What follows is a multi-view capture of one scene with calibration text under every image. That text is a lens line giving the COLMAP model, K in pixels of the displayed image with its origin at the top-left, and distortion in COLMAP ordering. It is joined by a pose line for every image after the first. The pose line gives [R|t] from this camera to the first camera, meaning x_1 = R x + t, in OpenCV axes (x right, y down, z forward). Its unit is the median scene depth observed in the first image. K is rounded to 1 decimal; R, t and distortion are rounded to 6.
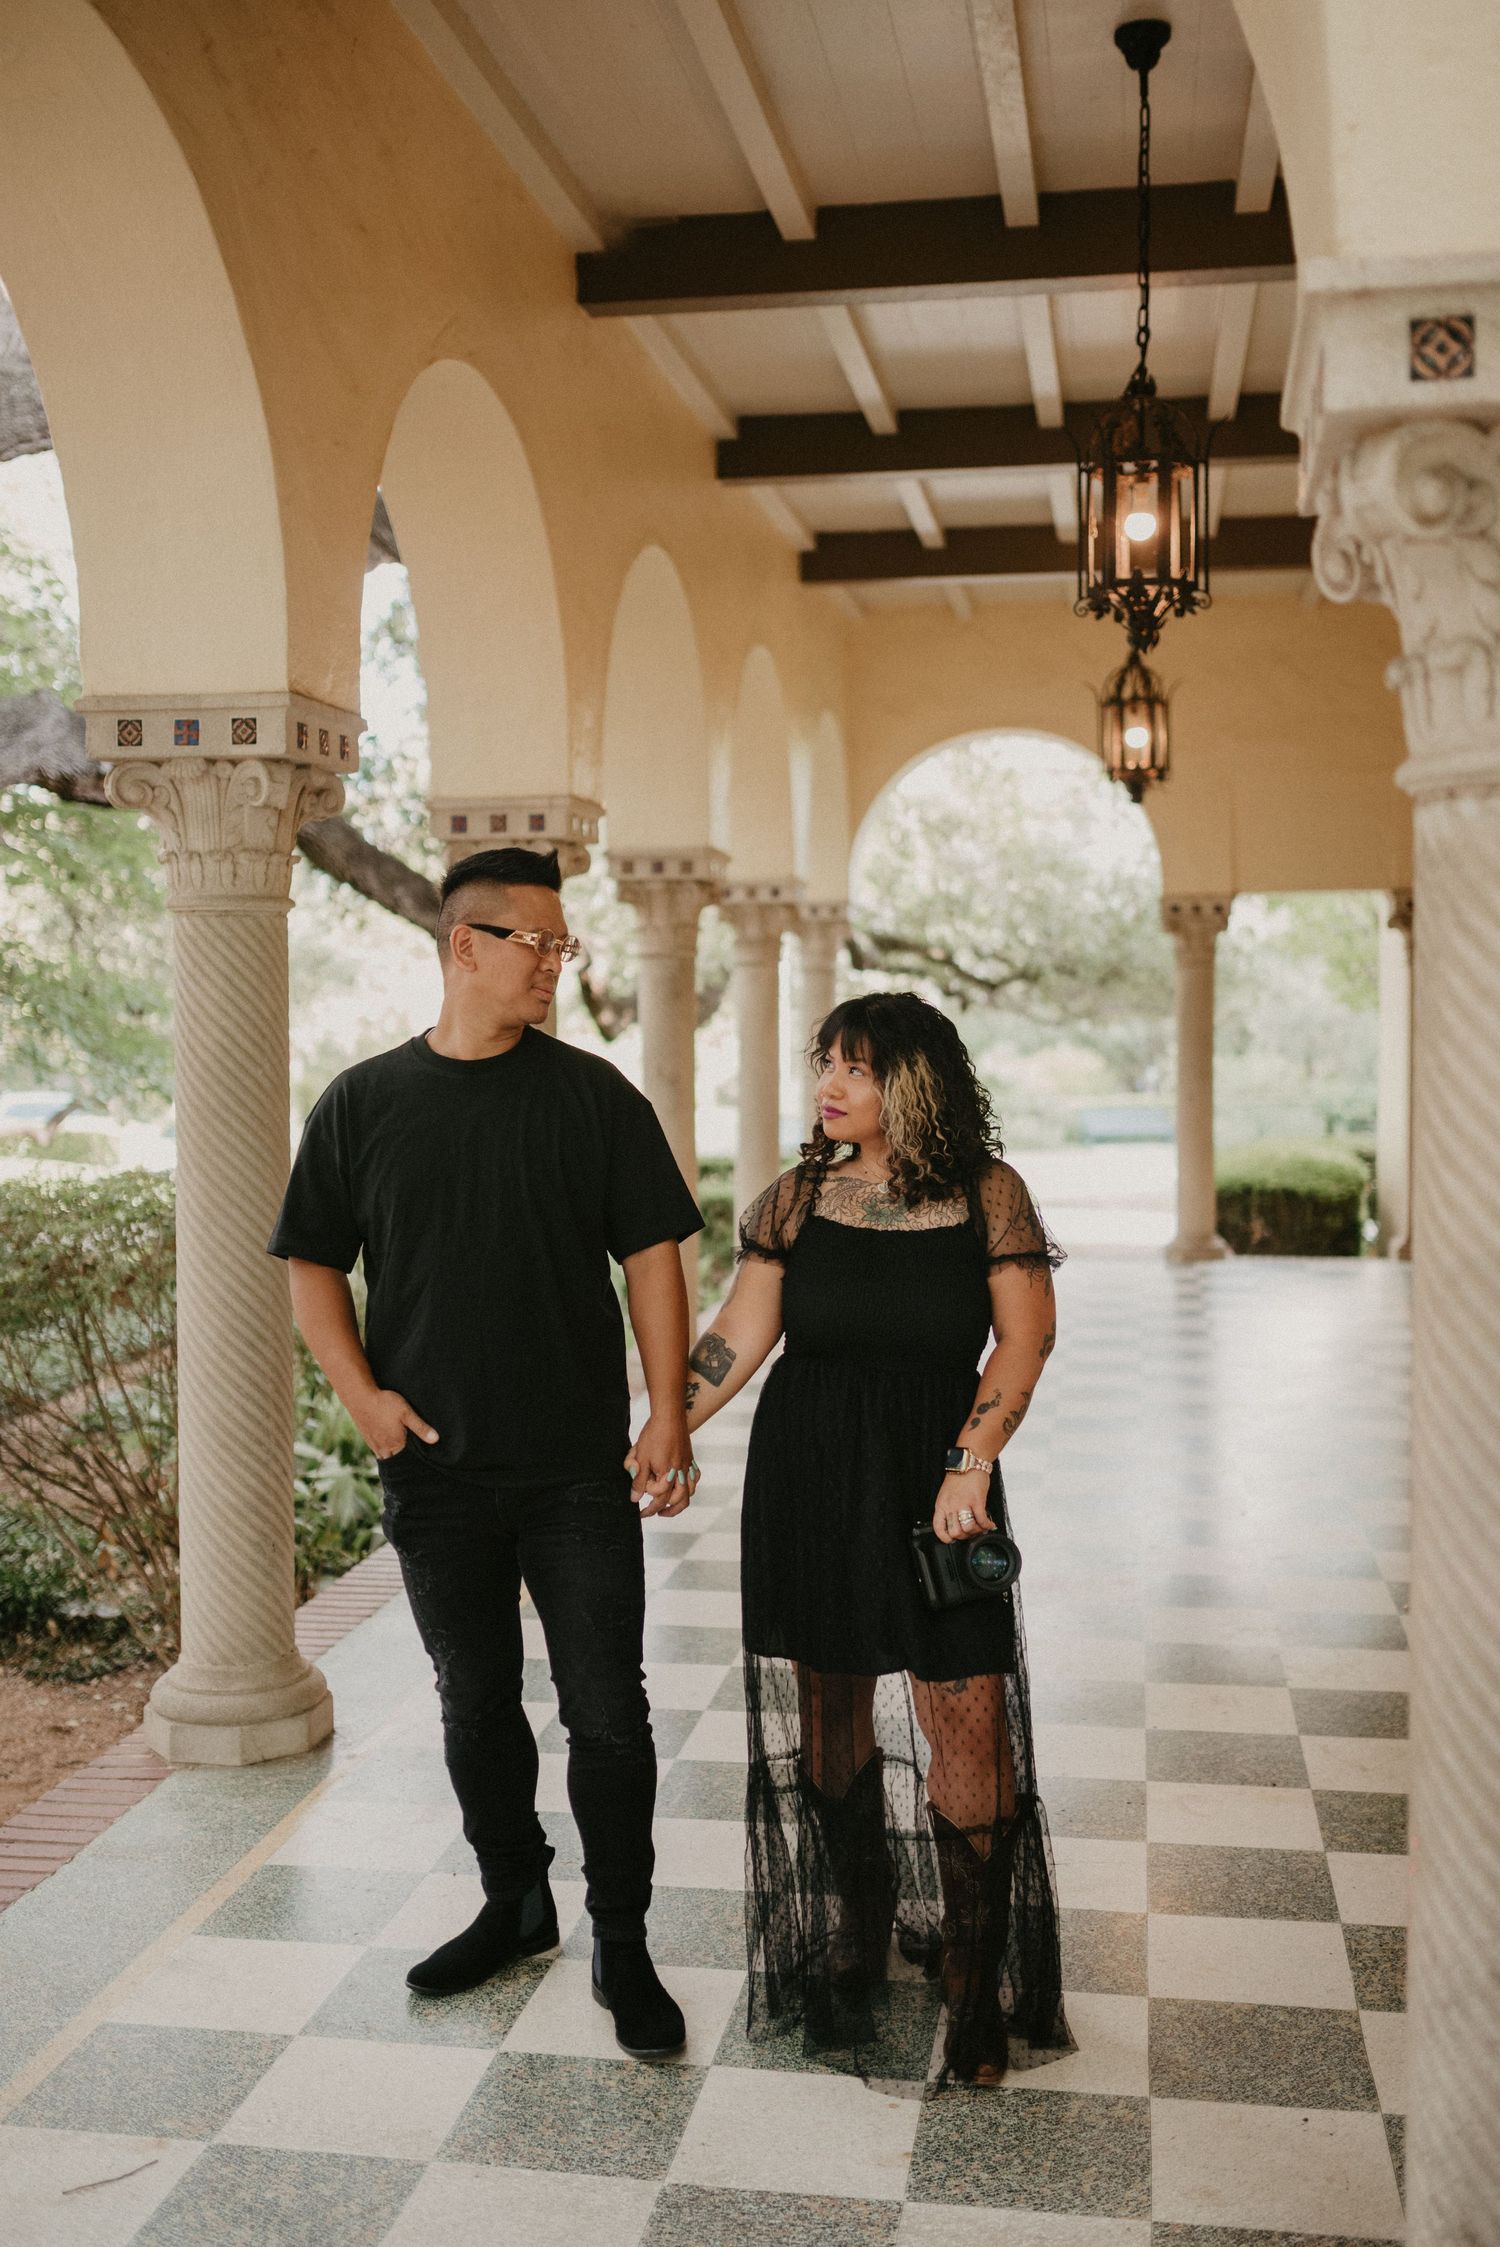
lens RADIAL K [[2197.4, 0, 745.5], [0, 2197.4, 1087.1], [0, 0, 1]] dist [0.002822, 0.021830]
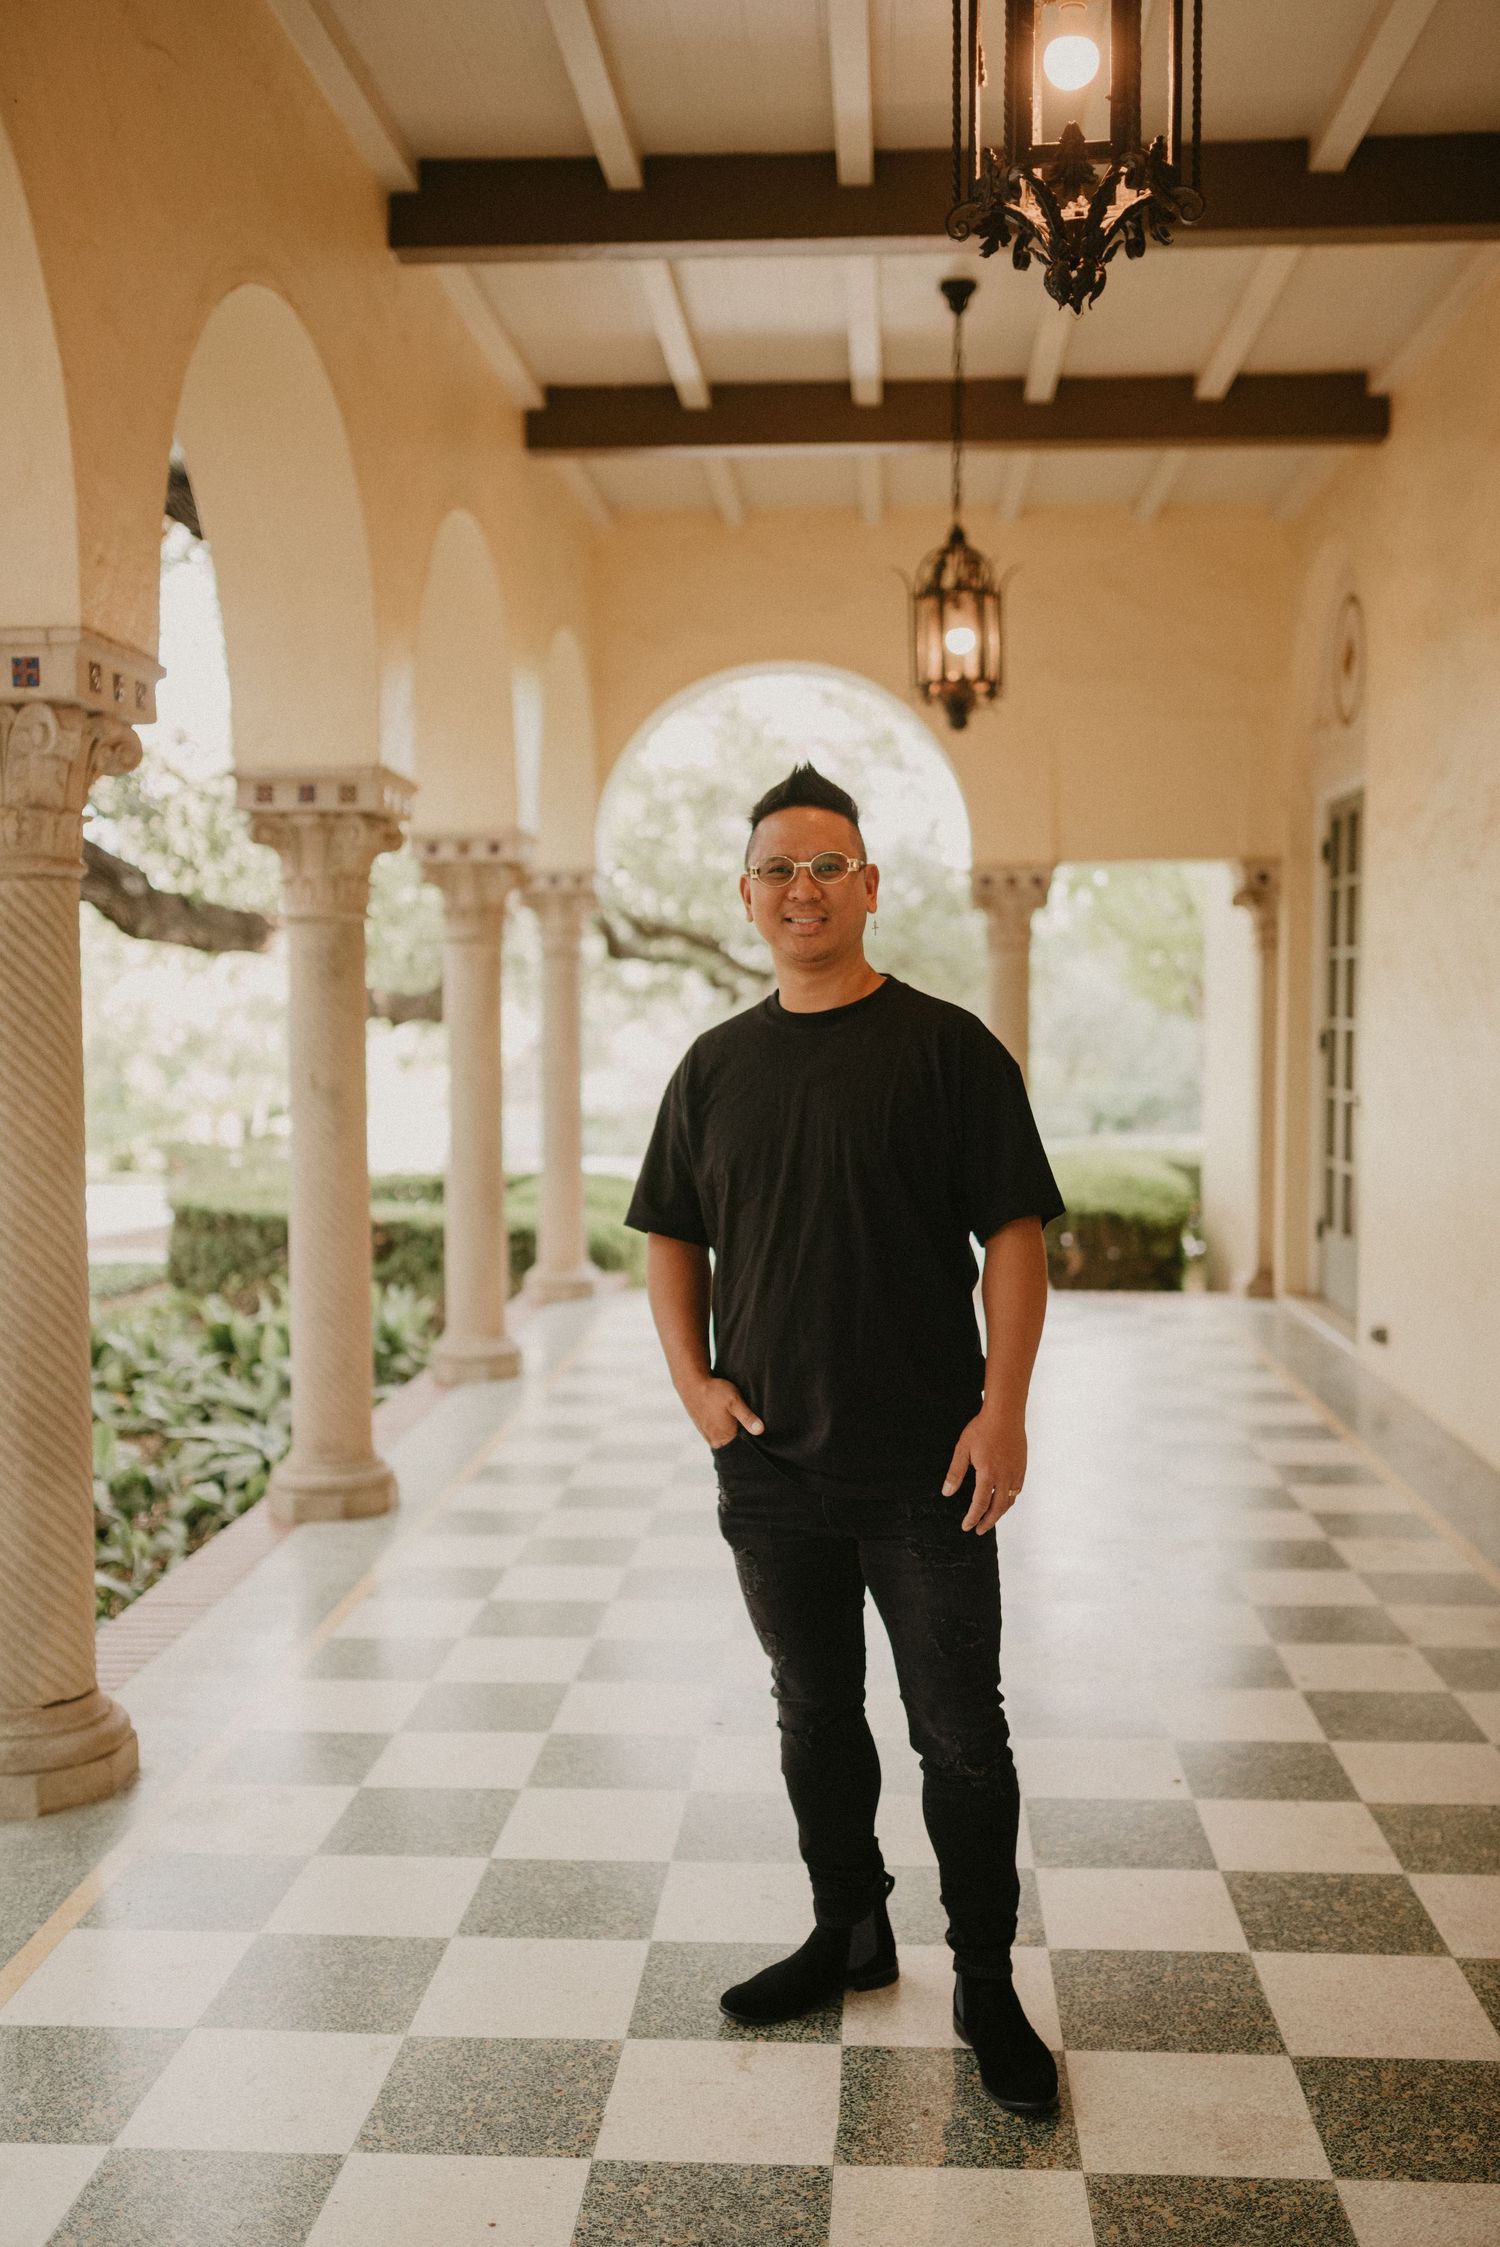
lens RADIAL K [[2085.6, 0, 750.0], [0, 2085.6, 1123.5], [0, 0, 1]] dist [-0.002594, 0.003042]
pose [[0.994230, -0.003780, 0.107206, 0.040302], [0.001664, 0.999802, 0.019821, -0.008965], [-0.107260, -0.019528, 0.994039, 0.422375]]
